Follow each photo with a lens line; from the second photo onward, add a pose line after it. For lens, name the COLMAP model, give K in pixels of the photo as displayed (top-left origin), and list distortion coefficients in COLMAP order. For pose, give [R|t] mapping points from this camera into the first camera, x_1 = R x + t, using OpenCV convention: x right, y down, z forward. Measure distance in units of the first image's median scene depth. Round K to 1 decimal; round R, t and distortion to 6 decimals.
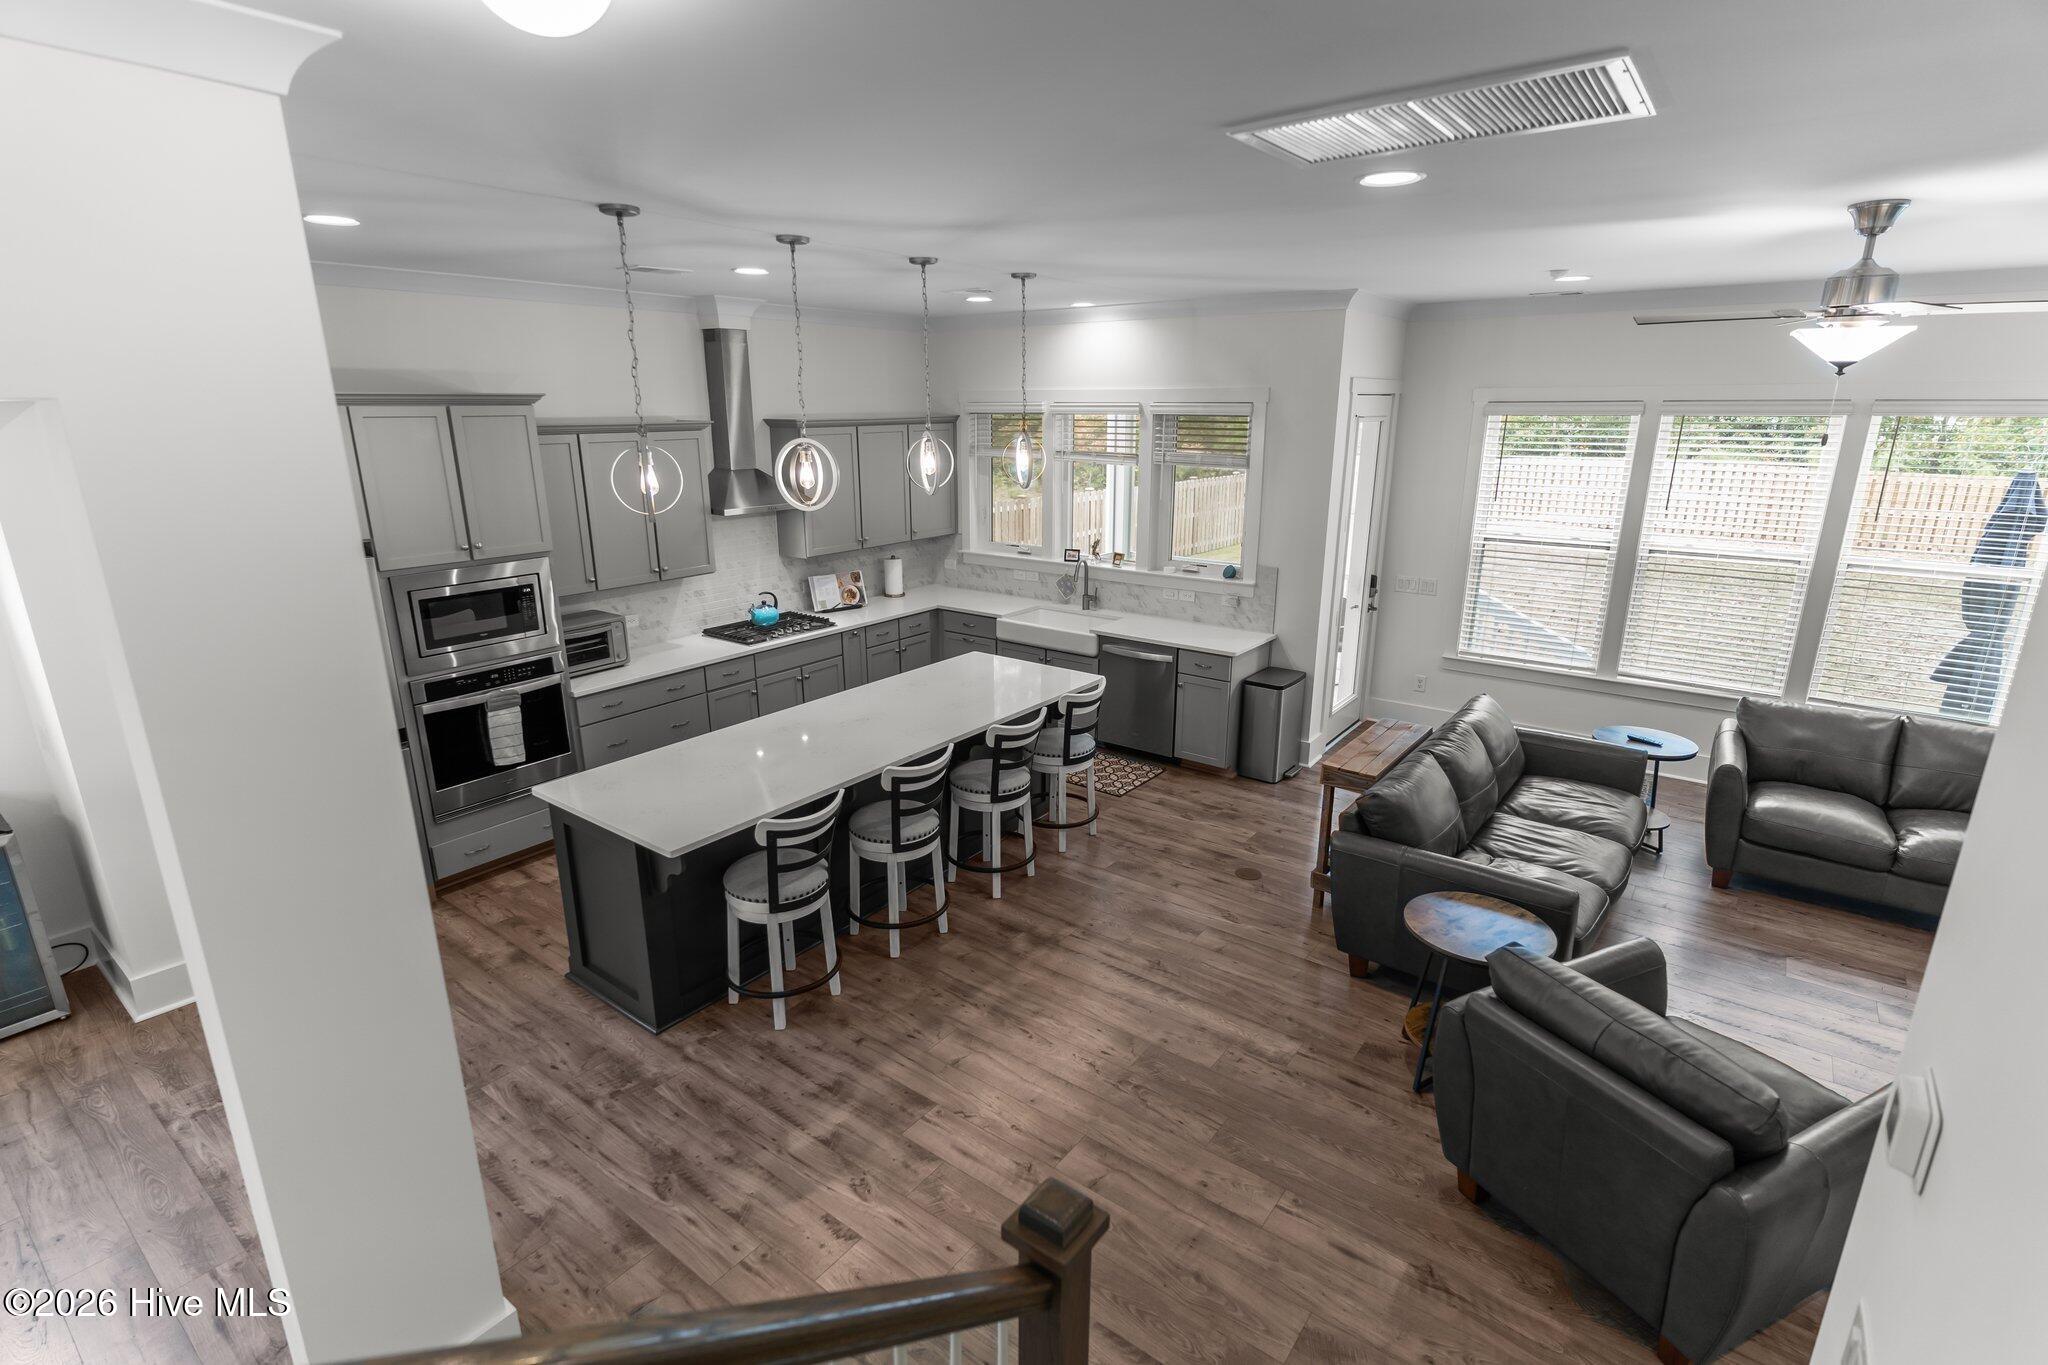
lens RADIAL K [[975.6, 0, 1018.6], [0, 975.6, 680.7], [0, 0, 1]] dist [-0.000873, 0.000477]
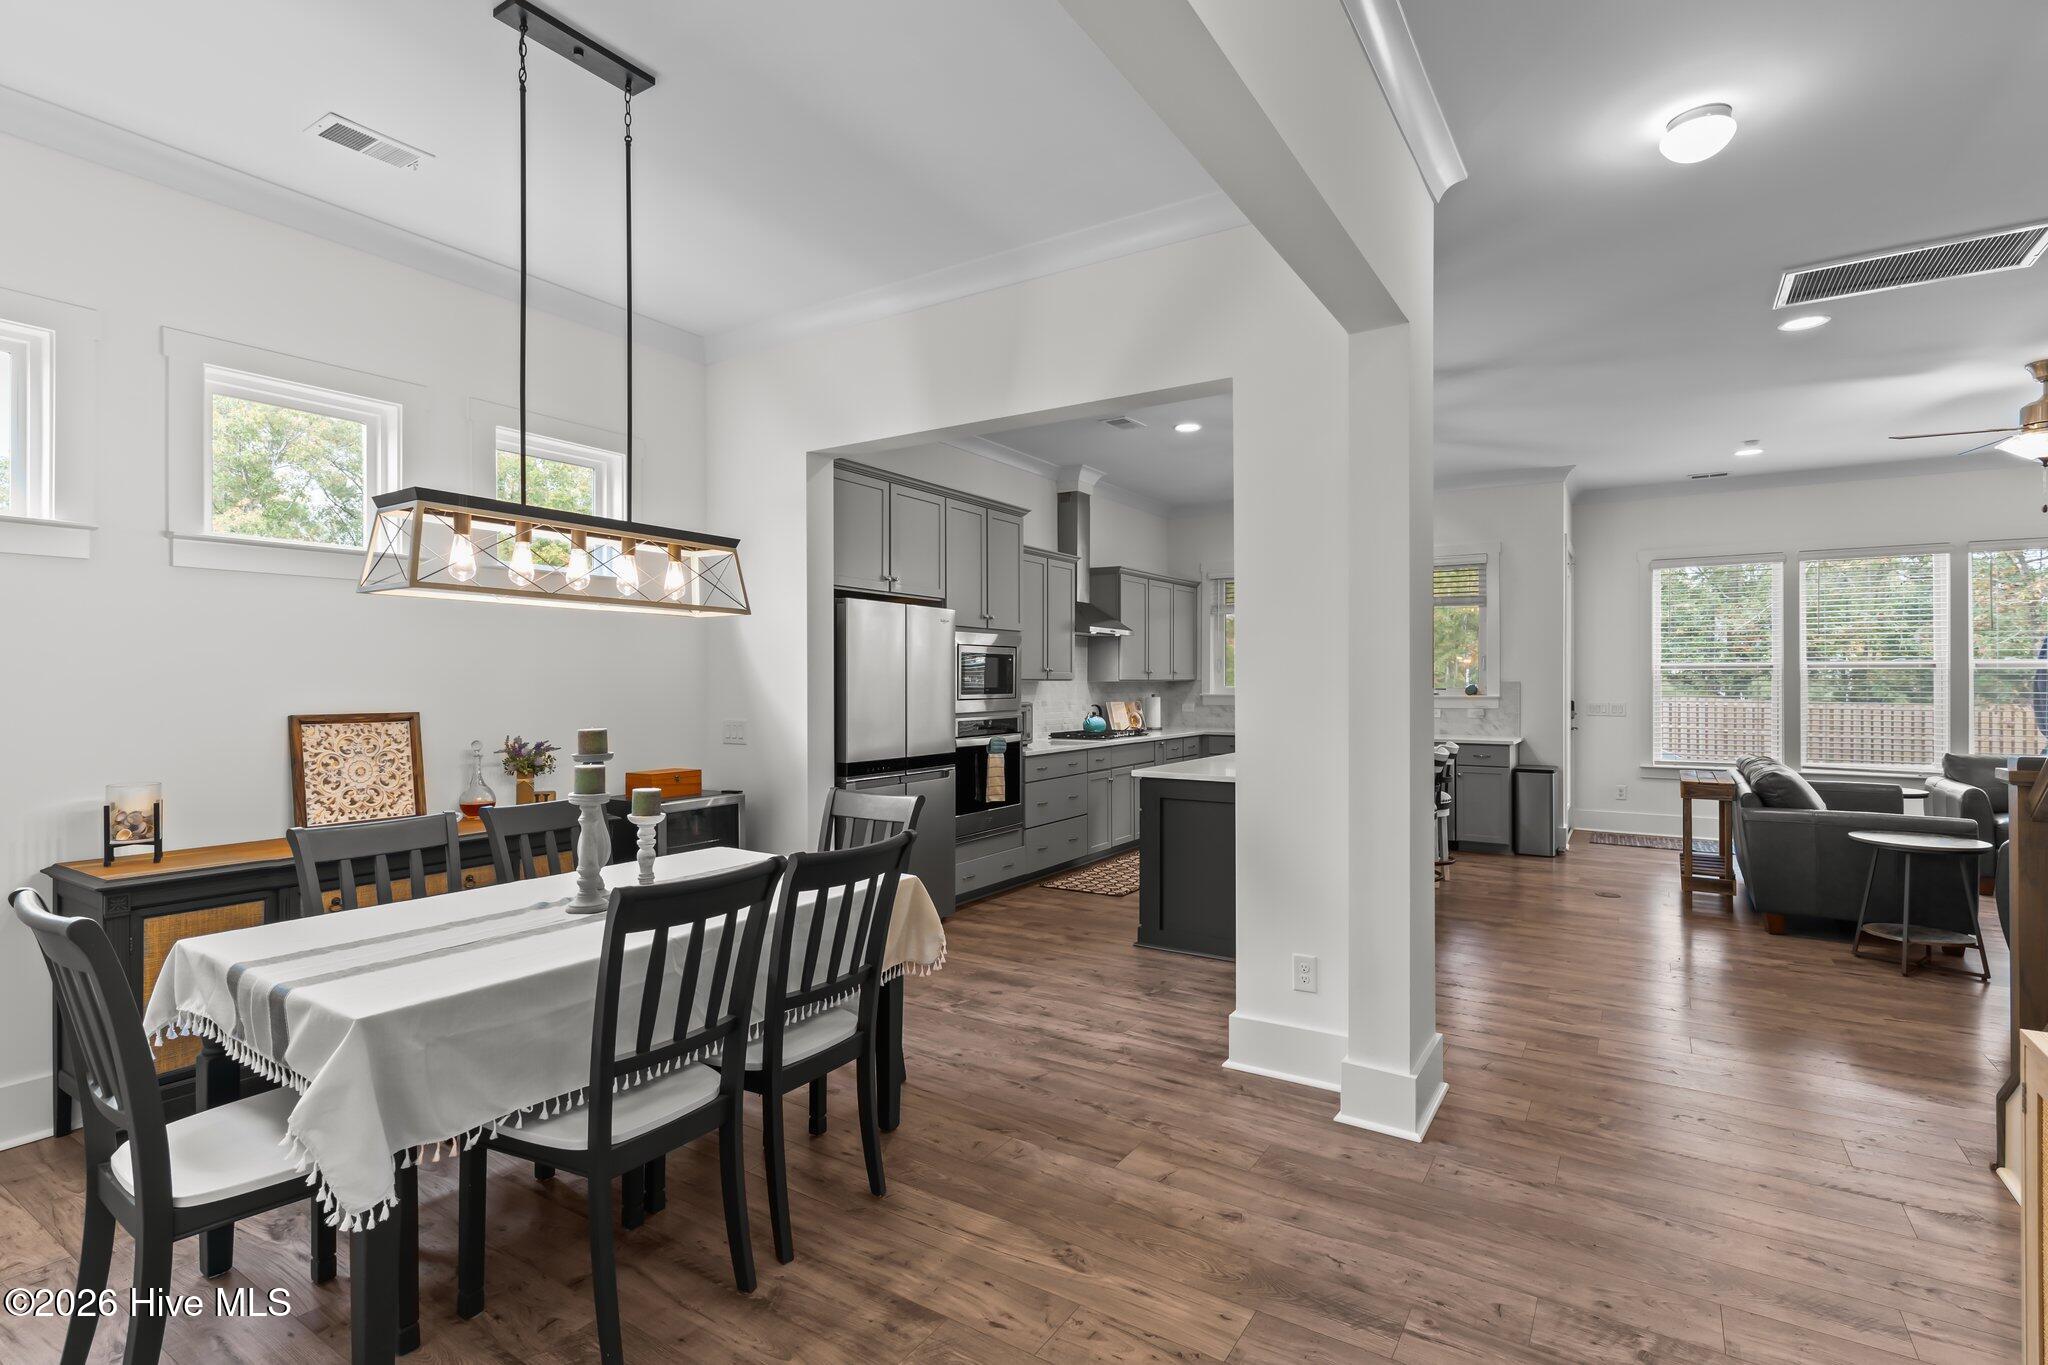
lens RADIAL K [[969.9, 0, 1016.6], [0, 969.9, 677.9], [0, 0, 1]] dist [0.000137, 0.000387]
pose [[0.997518, 0.003338, 0.070328, -0.547016], [0.016340, 0.960629, -0.277353, 0.251240], [-0.068484, 0.277814, 0.958191, -0.149733]]
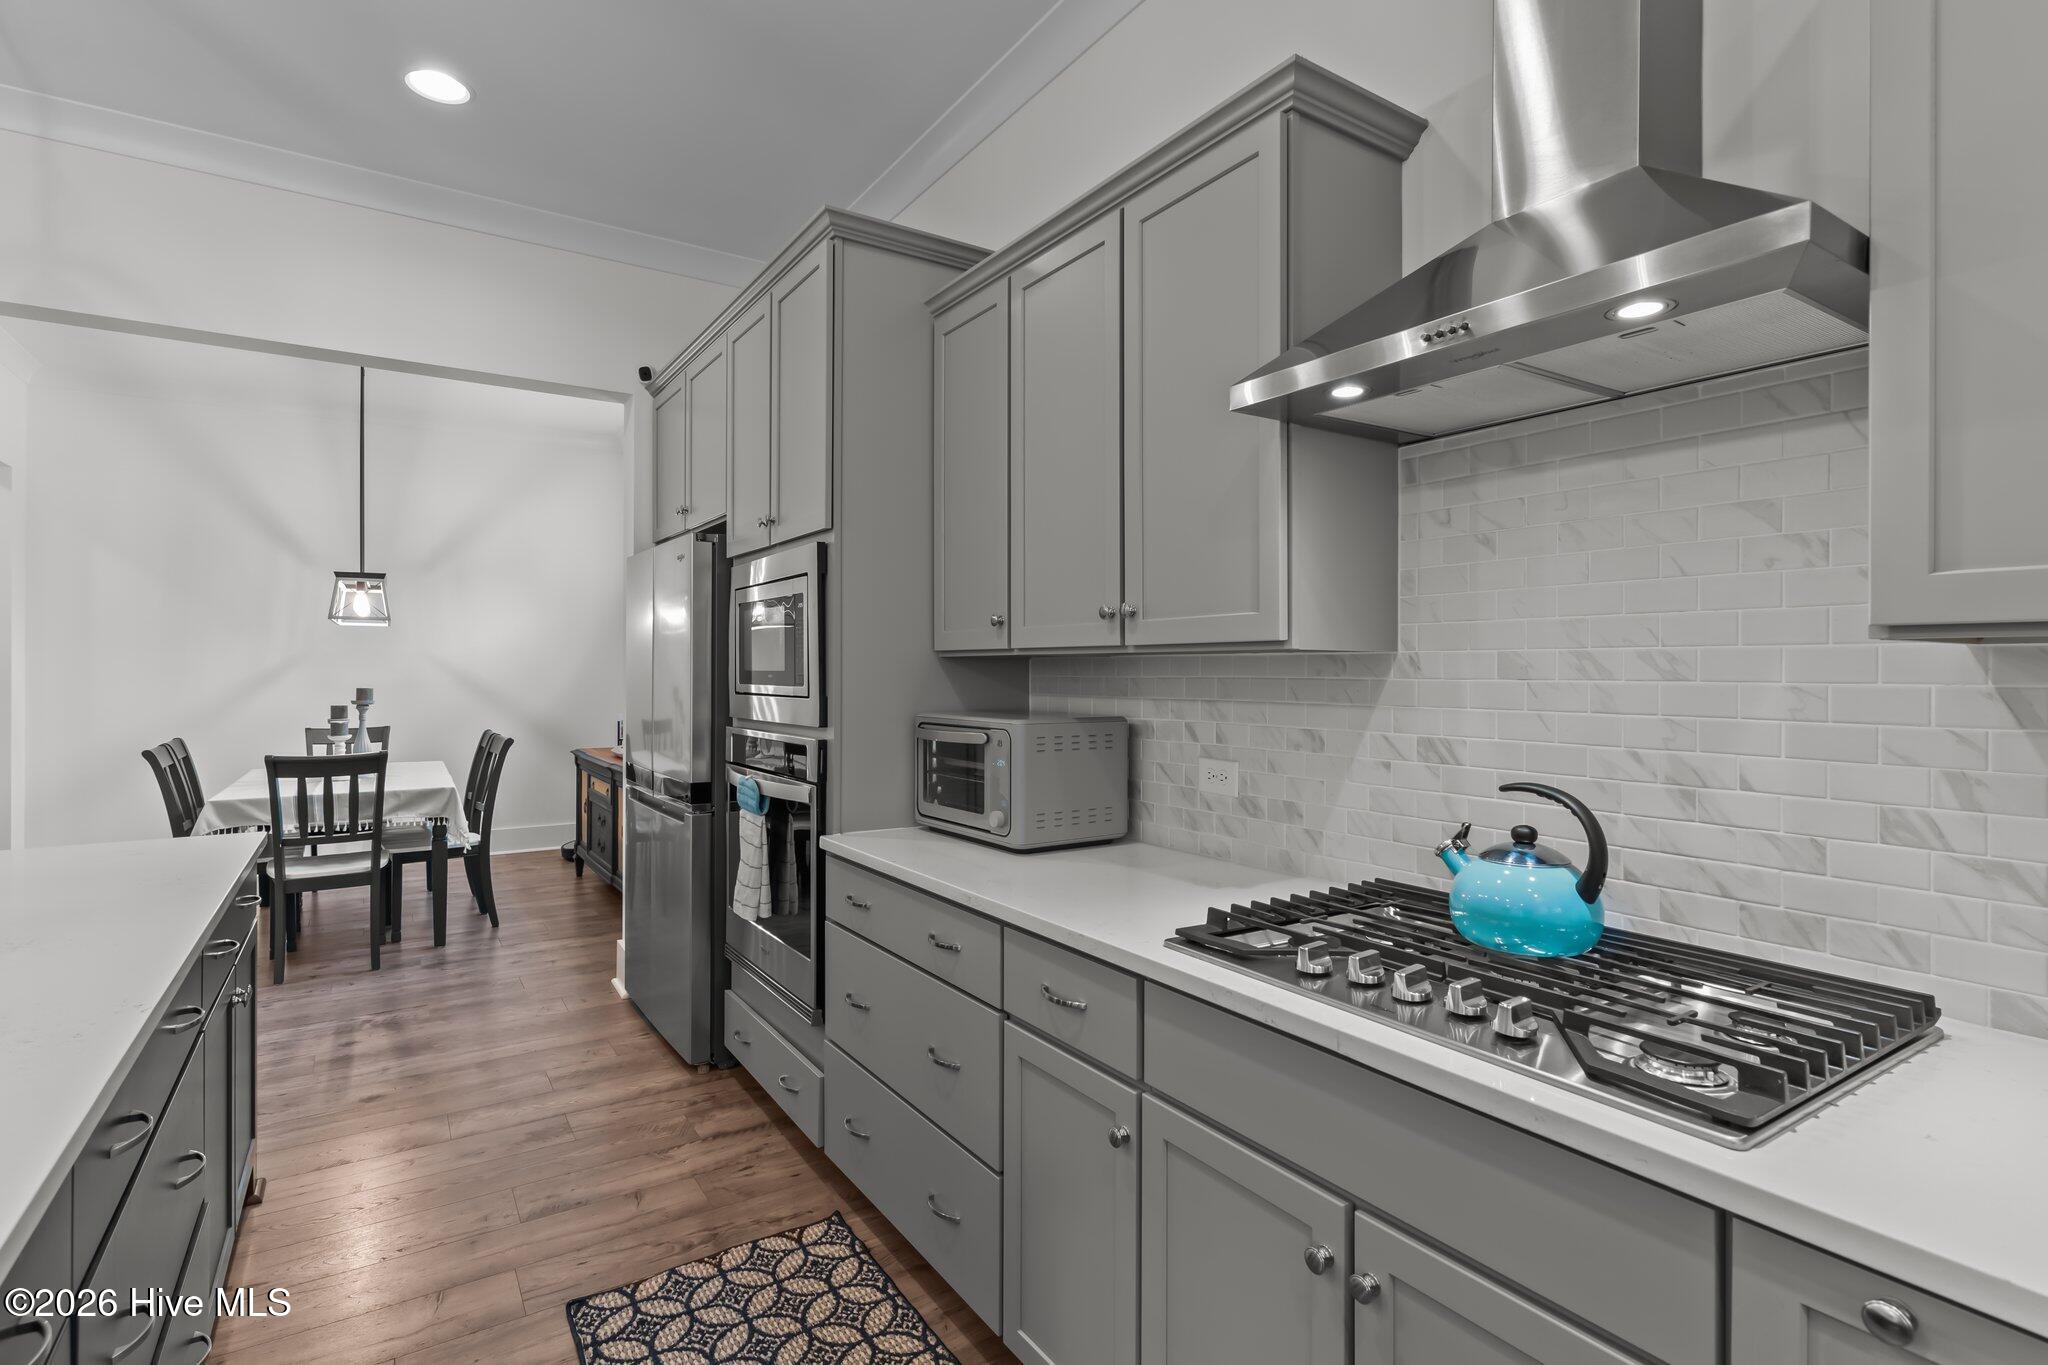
lens RADIAL K [[988.8, 0, 1017.2], [0, 988.8, 669.9], [0, 0, 1]] dist [0.005077, 0.001423]
pose [[-0.340669, 0.002996, -0.940178, -0.048256], [-0.259158, 0.960955, 0.096967, -0.132329], [0.903760, 0.276689, -0.326591, 1.210269]]
